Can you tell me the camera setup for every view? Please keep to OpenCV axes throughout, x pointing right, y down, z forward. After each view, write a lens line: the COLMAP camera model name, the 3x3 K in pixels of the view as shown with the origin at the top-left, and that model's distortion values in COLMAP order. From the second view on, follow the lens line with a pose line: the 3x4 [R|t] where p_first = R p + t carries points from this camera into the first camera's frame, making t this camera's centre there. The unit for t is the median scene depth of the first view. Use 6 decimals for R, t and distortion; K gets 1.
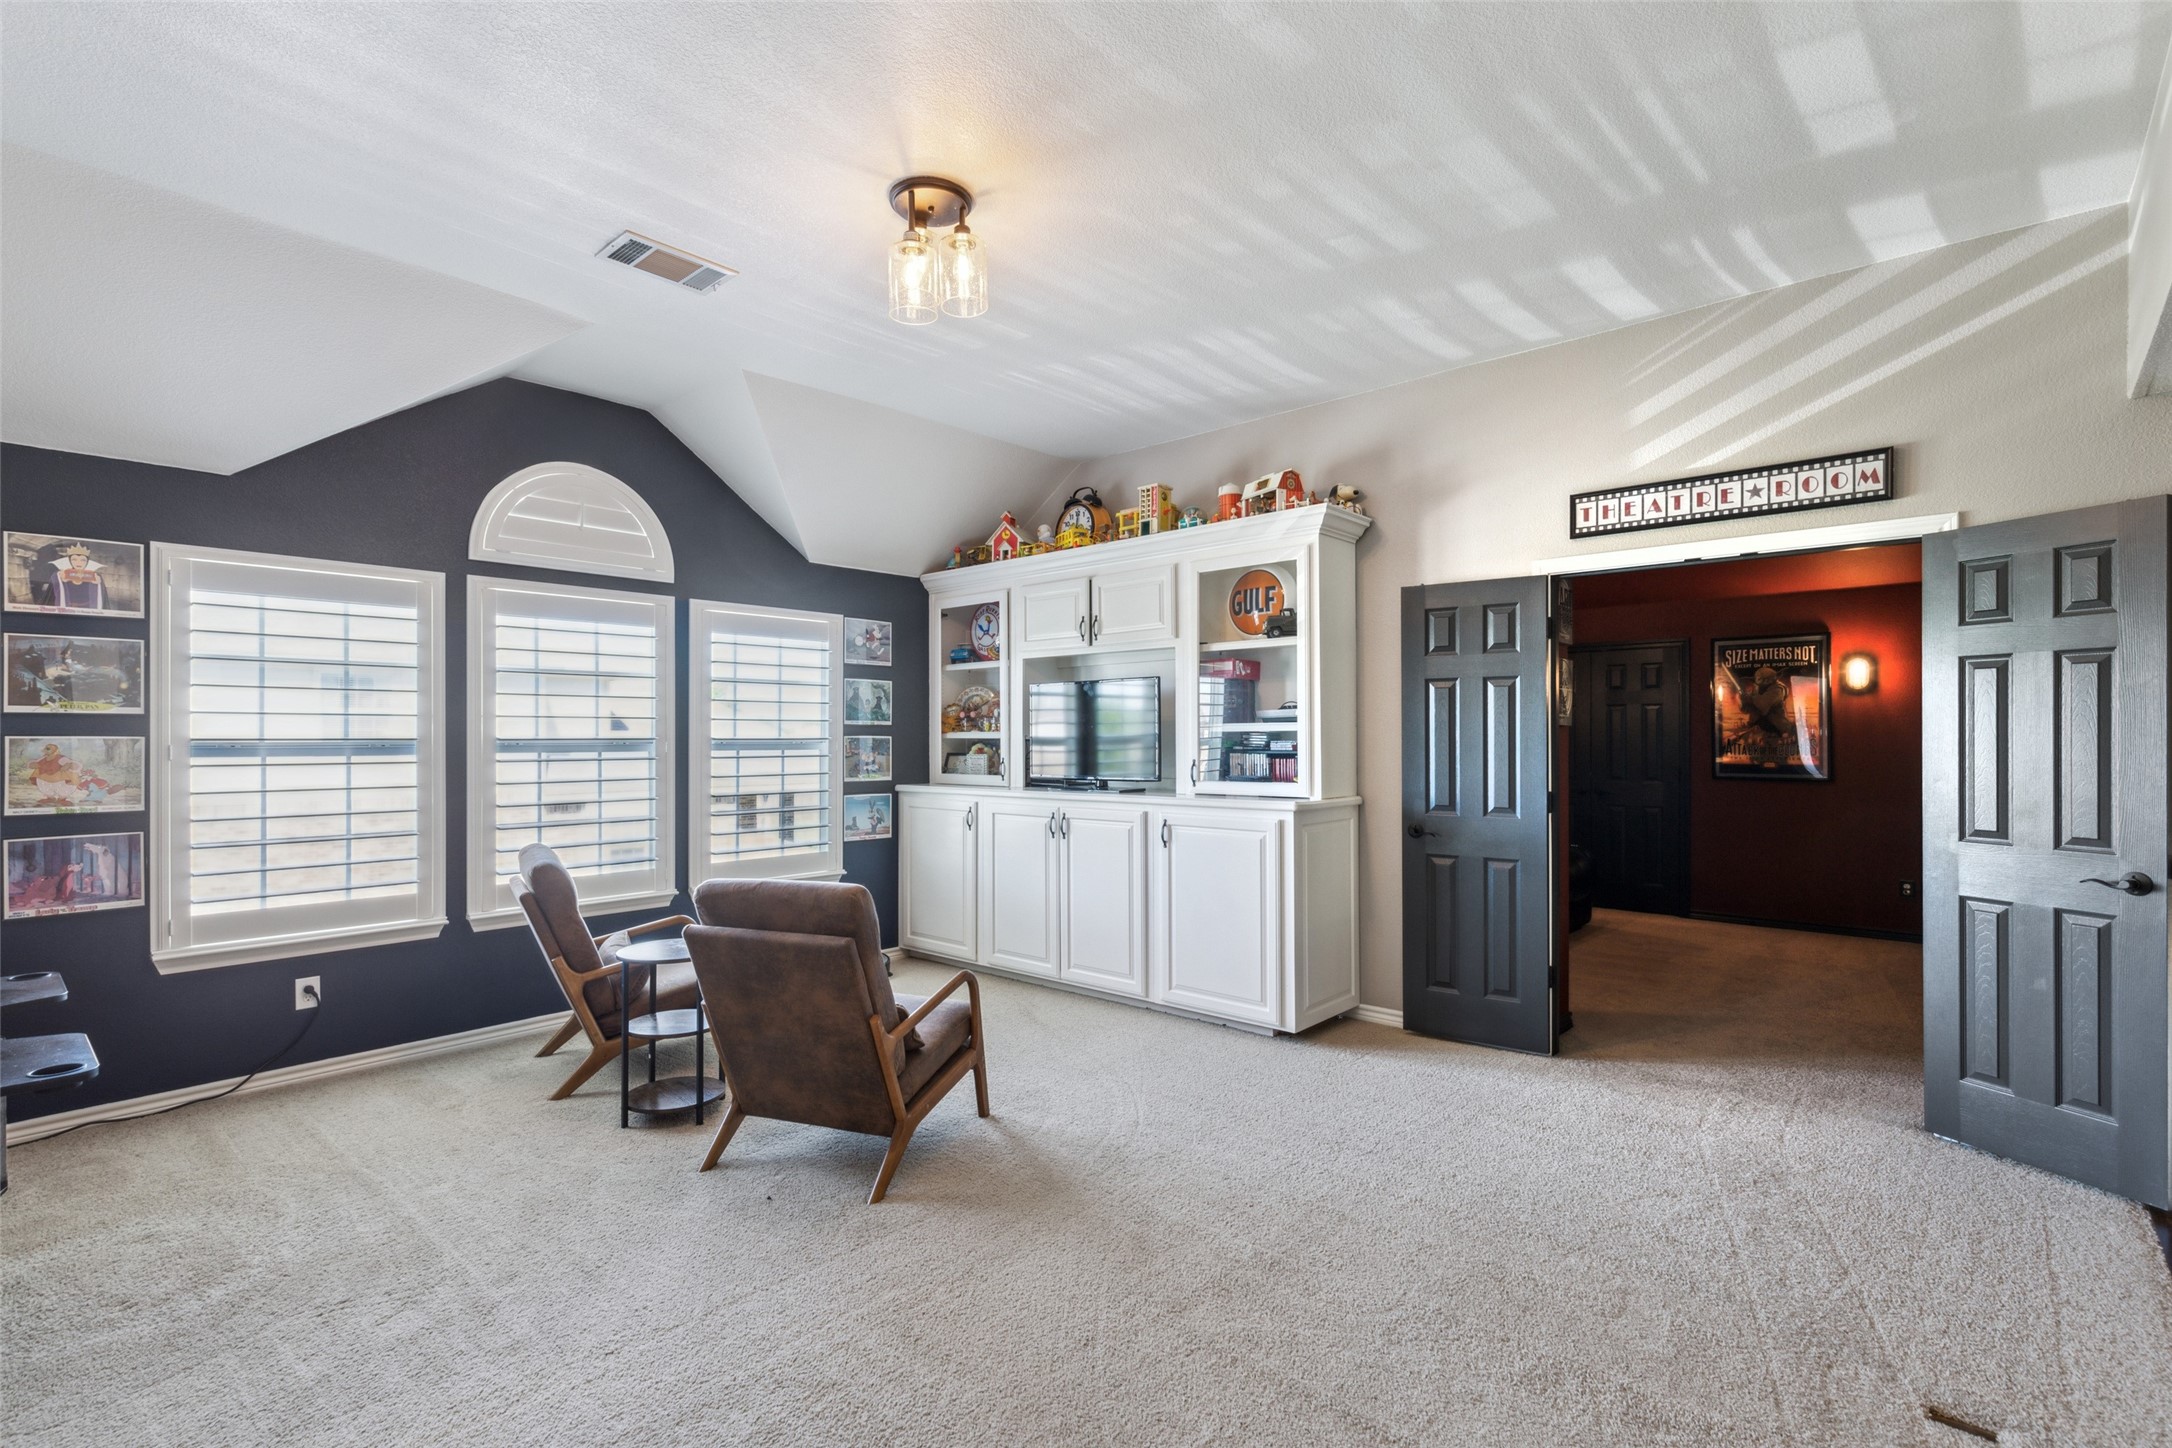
lens RADIAL K [[995.3, 0, 1083.1], [0, 995.3, 736.4], [0, 0, 1]] dist [0.007978, -0.001975]
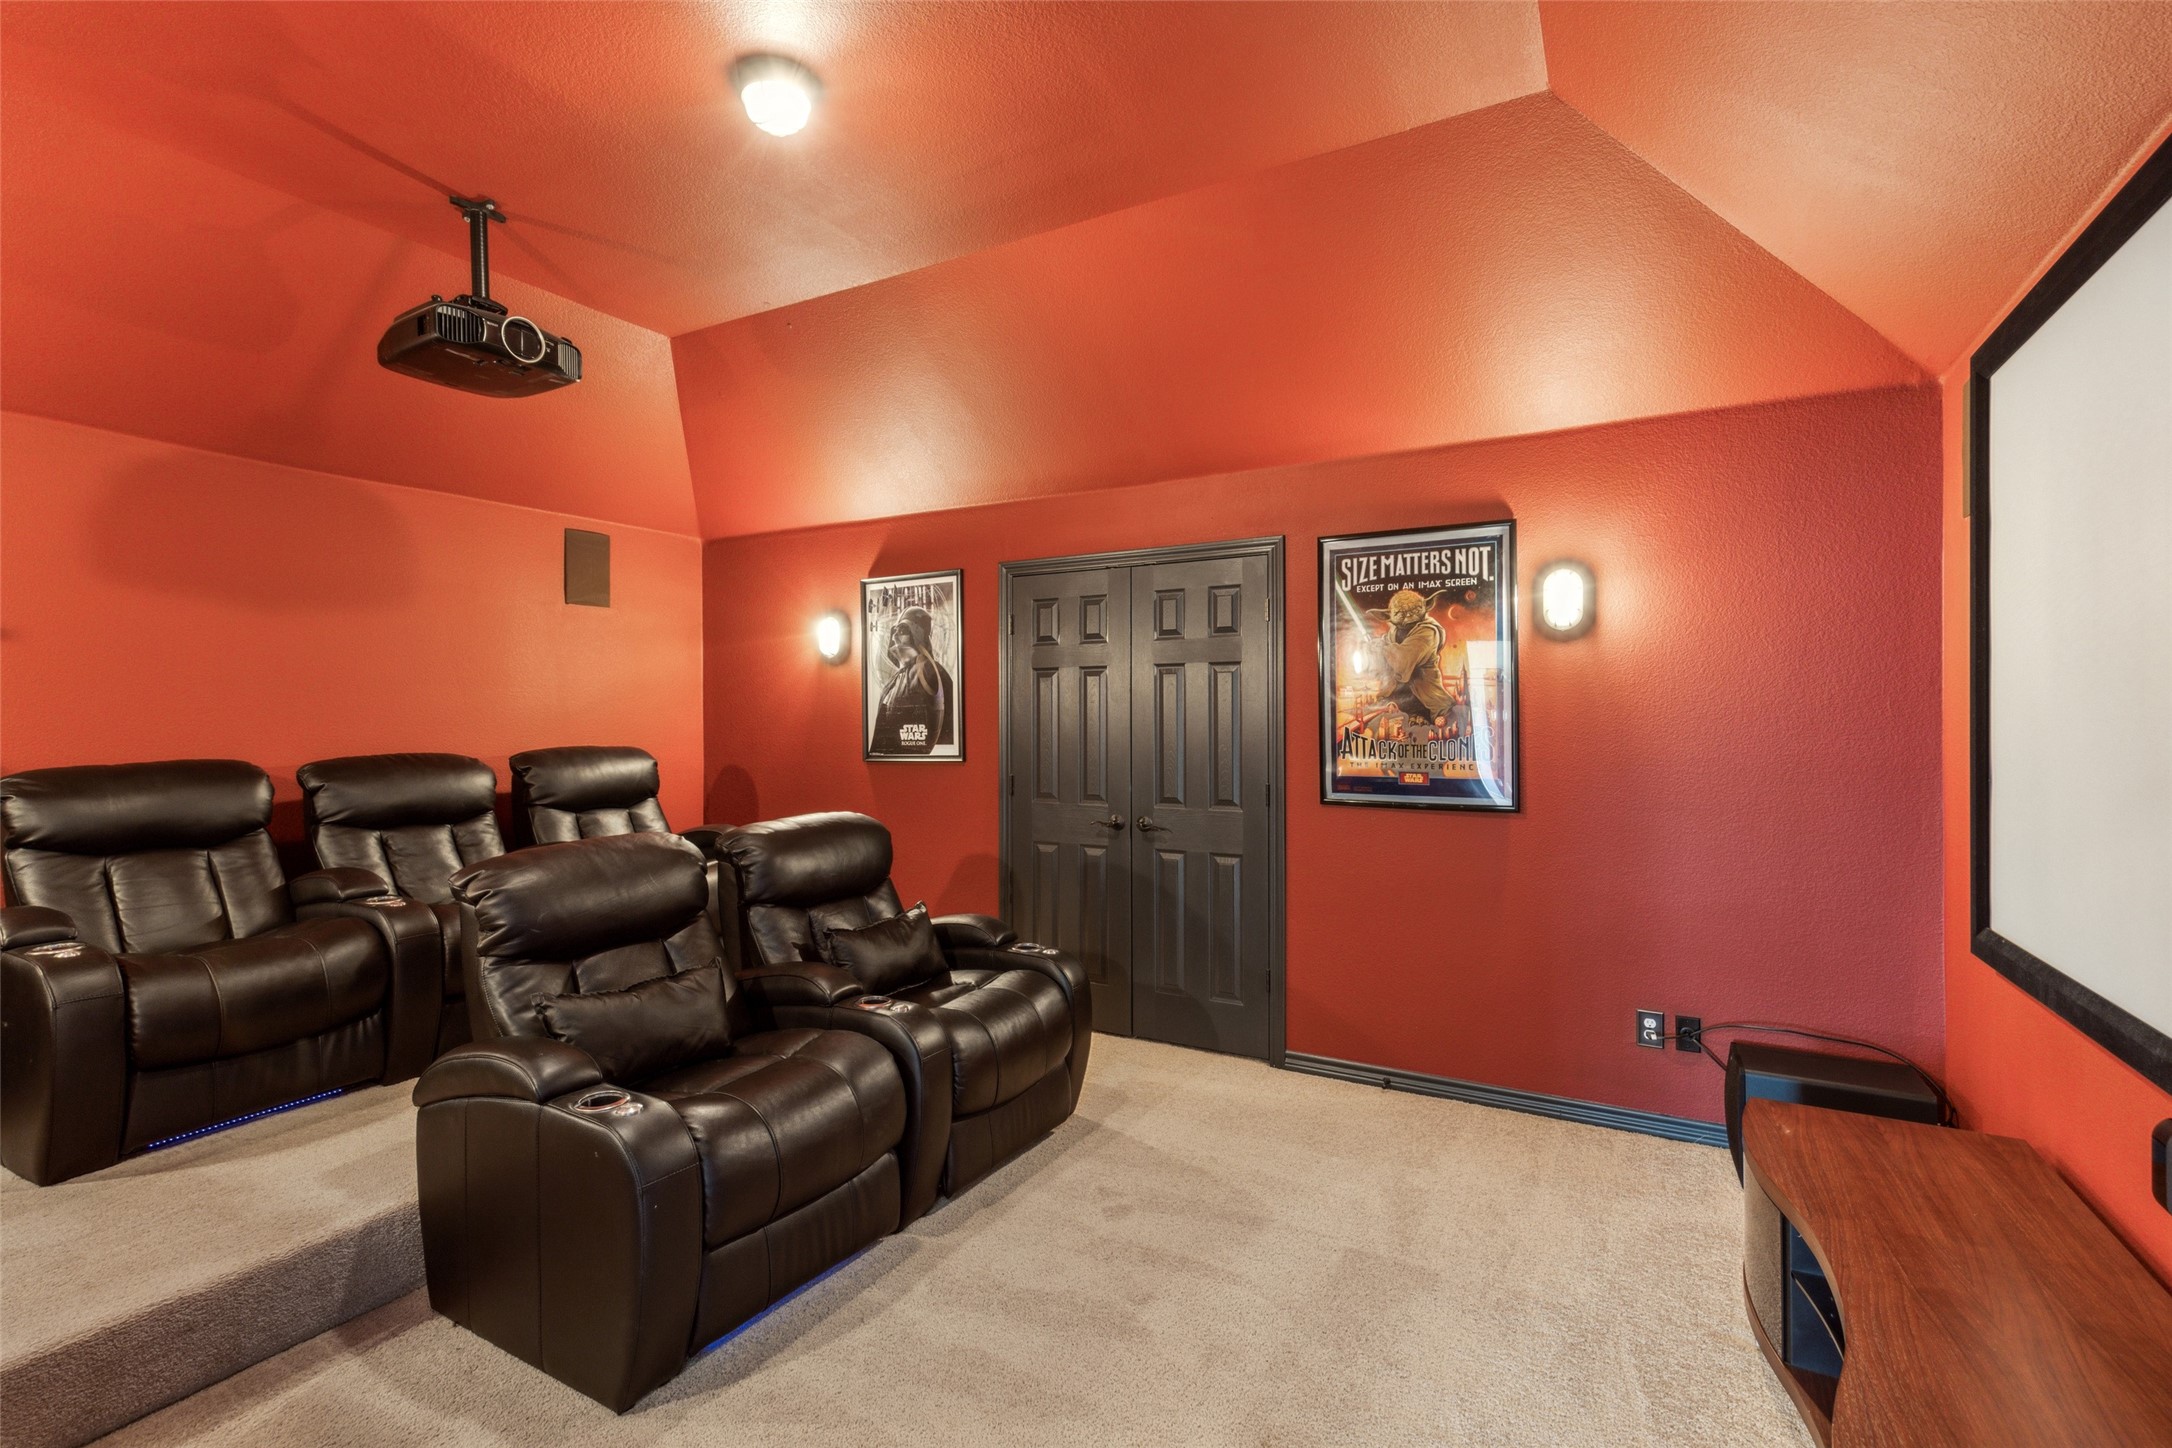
lens RADIAL K [[995.3, 0, 1087.0], [0, 995.3, 716.9], [0, 0, 1]] dist [0.007978, -0.001975]
pose [[0.972873, -0.003610, 0.231312, 0.405124], [0.003682, 0.999993, 0.000121, -0.003932], [-0.231311, 0.000734, 0.972880, 0.539805]]
